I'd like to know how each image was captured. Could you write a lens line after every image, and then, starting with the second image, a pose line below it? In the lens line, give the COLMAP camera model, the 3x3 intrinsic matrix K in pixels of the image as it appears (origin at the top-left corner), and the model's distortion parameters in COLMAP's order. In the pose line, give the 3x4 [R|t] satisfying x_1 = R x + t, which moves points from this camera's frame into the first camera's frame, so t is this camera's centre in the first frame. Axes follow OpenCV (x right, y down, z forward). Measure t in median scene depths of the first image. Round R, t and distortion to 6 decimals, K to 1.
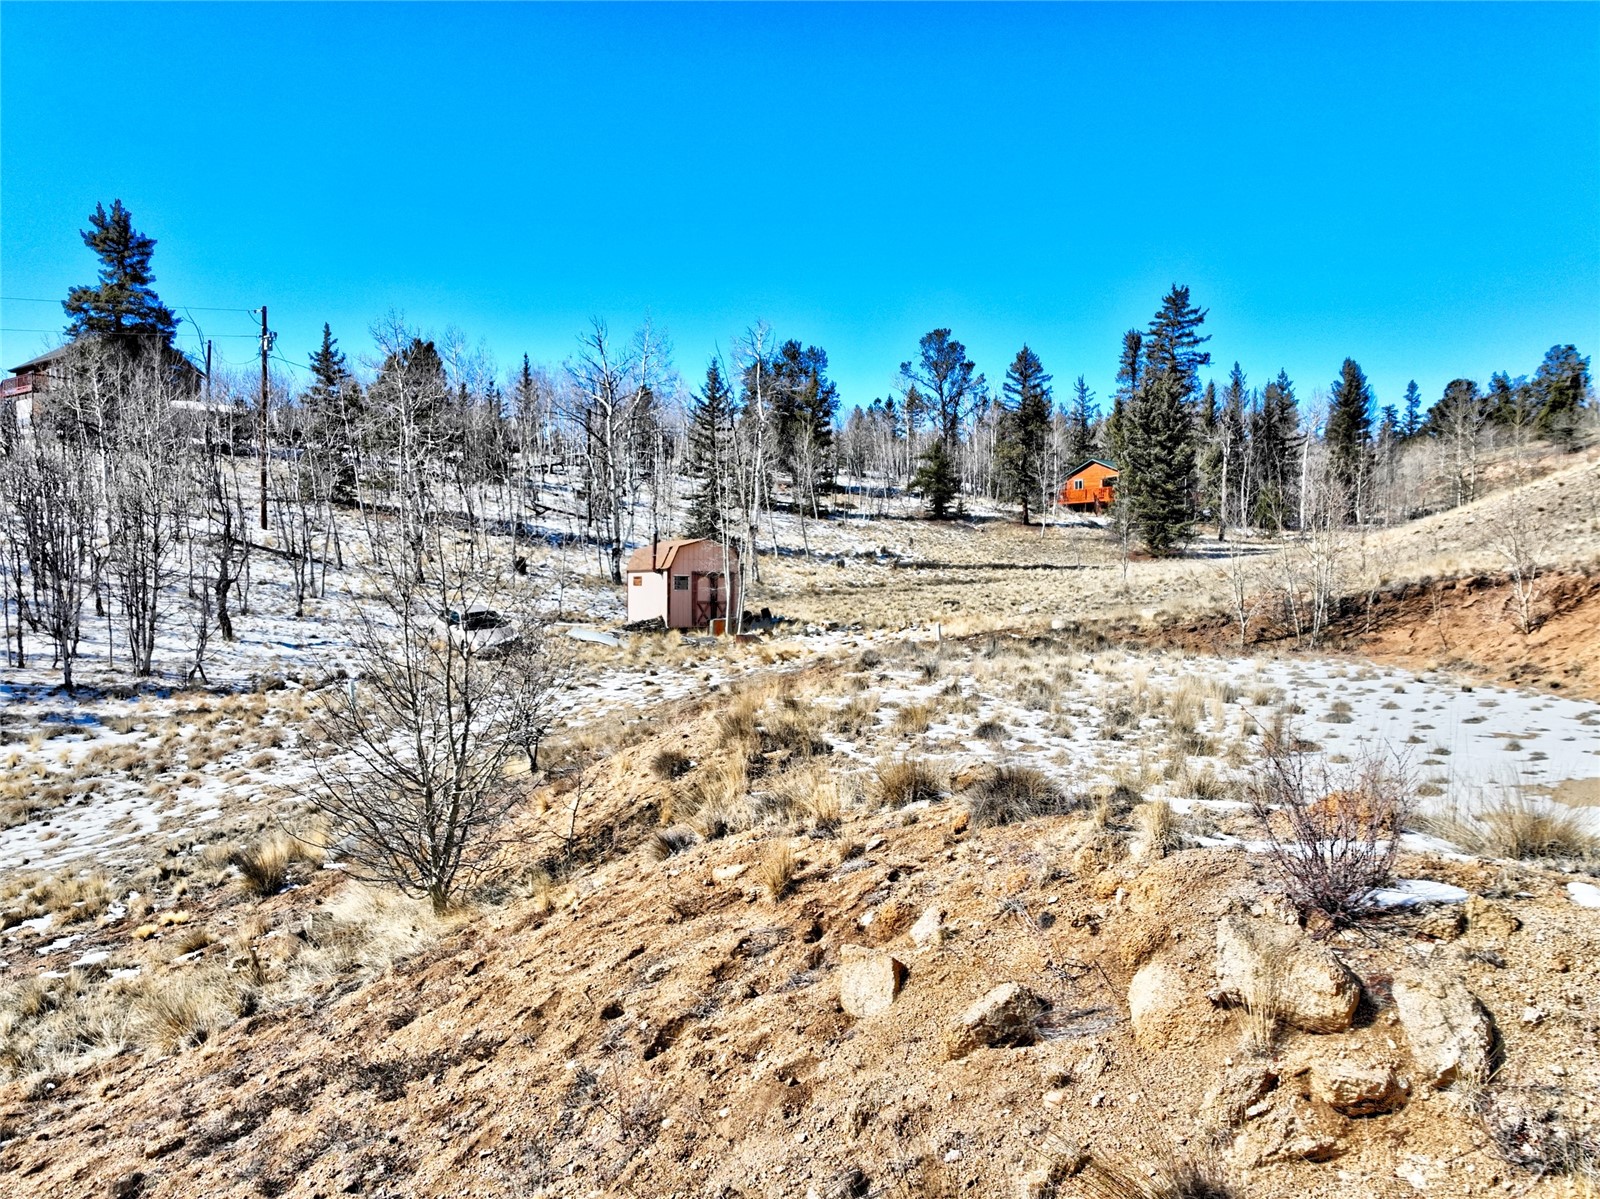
lens RADIAL K [[1128.8, 0, 803.7], [0, 1128.8, 604.2], [0, 0, 1]] dist [0.002260, 0.010815]
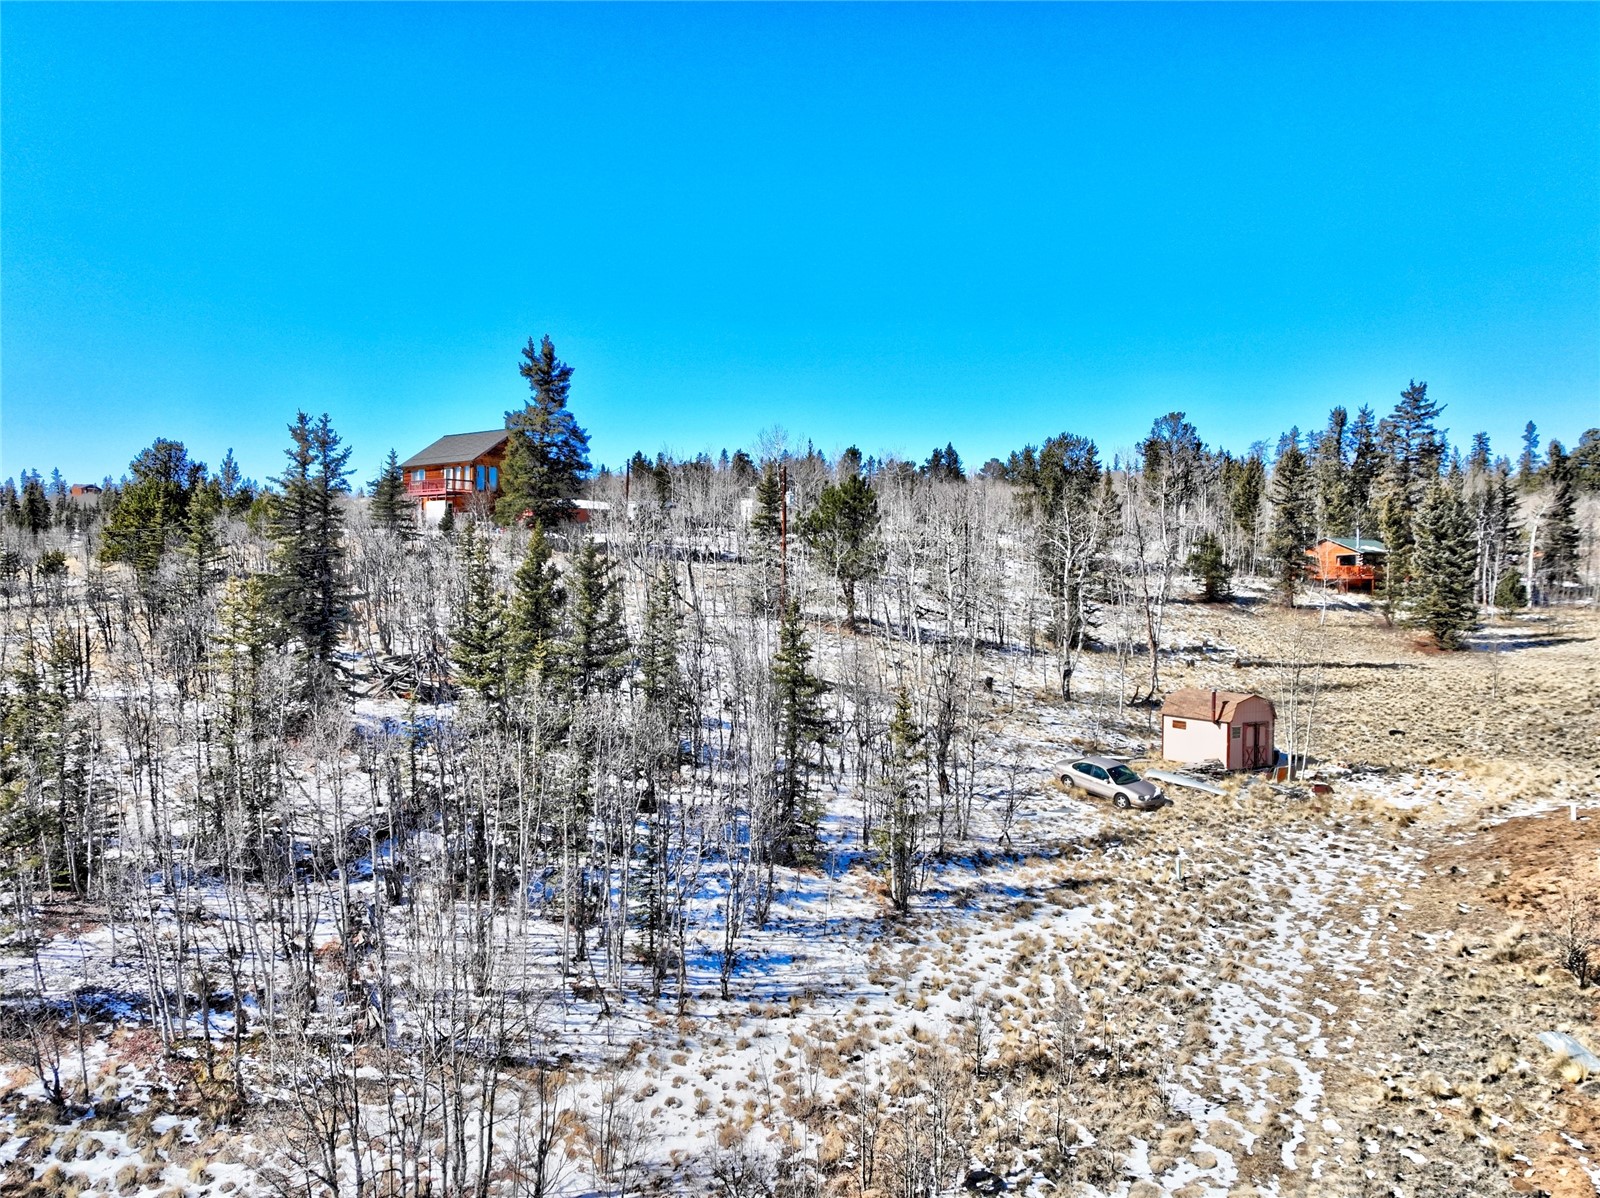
lens RADIAL K [[1128.8, 0, 808.5], [0, 1128.8, 597.9], [0, 0, 1]] dist [0.002260, 0.010815]
pose [[0.999780, 0.009378, -0.018749, -0.256258], [-0.009425, 0.999953, -0.002426, -0.073449], [0.018725, 0.002602, 0.999821, -0.108661]]
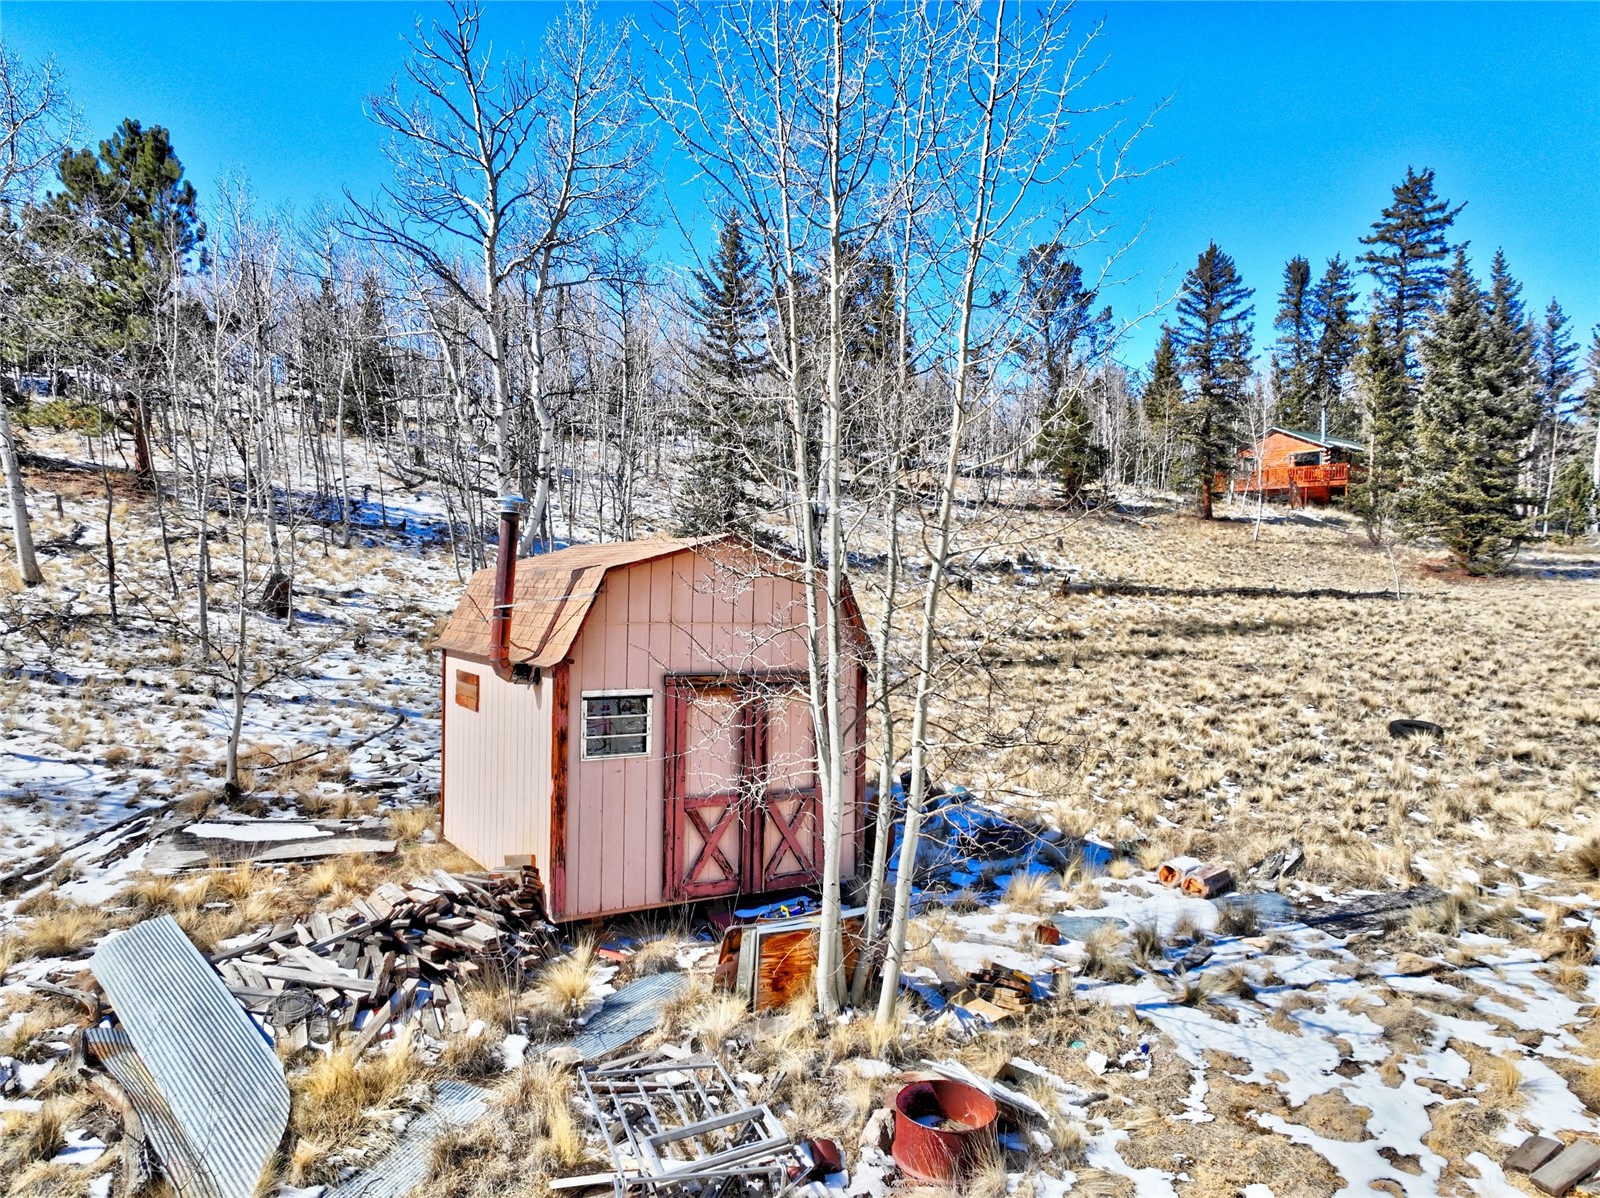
lens RADIAL K [[1128.8, 0, 805.1], [0, 1128.8, 599.1], [0, 0, 1]] dist [0.002260, 0.010815]
pose [[0.999915, 0.012100, -0.004768, -0.031889], [-0.012109, 0.999925, -0.001784, -0.020993], [0.004747, 0.001842, 0.999987, 0.356426]]
